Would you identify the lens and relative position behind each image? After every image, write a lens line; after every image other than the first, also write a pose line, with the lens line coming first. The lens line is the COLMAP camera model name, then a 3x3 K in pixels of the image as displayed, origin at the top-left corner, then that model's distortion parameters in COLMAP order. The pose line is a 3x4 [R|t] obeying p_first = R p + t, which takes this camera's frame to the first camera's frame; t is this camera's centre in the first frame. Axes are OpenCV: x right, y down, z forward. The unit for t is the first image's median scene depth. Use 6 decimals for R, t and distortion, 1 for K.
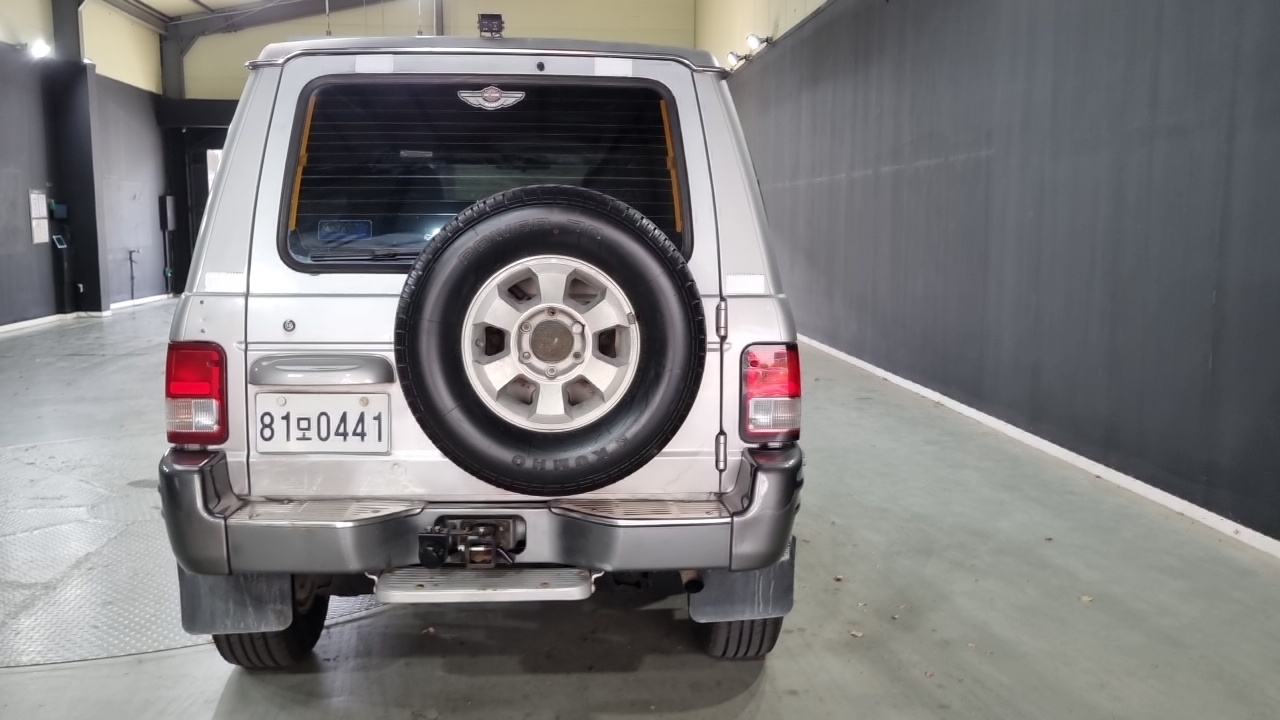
lens RADIAL K [[1007.5, 0, 637.8], [0, 1007.5, 358.0], [0, 0, 1]] dist [0.031090, 0.001105]
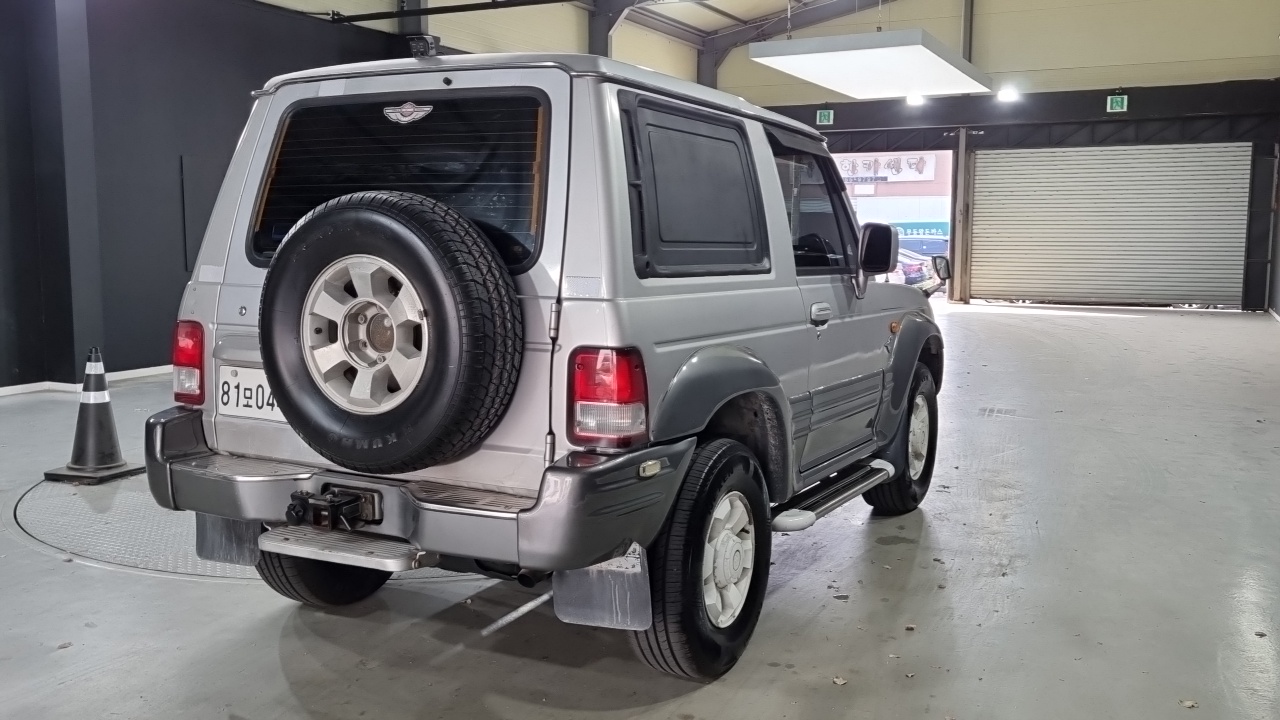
lens RADIAL K [[1056.9, 0, 639.5], [0, 1056.9, 356.0], [0, 0, 1]] dist [0.036921, 0.006236]
pose [[0.886862, 0.057261, -0.458472, 0.648117], [-0.062383, 0.998044, 0.003977, -0.012660], [0.457803, 0.025074, 0.888700, 0.095109]]
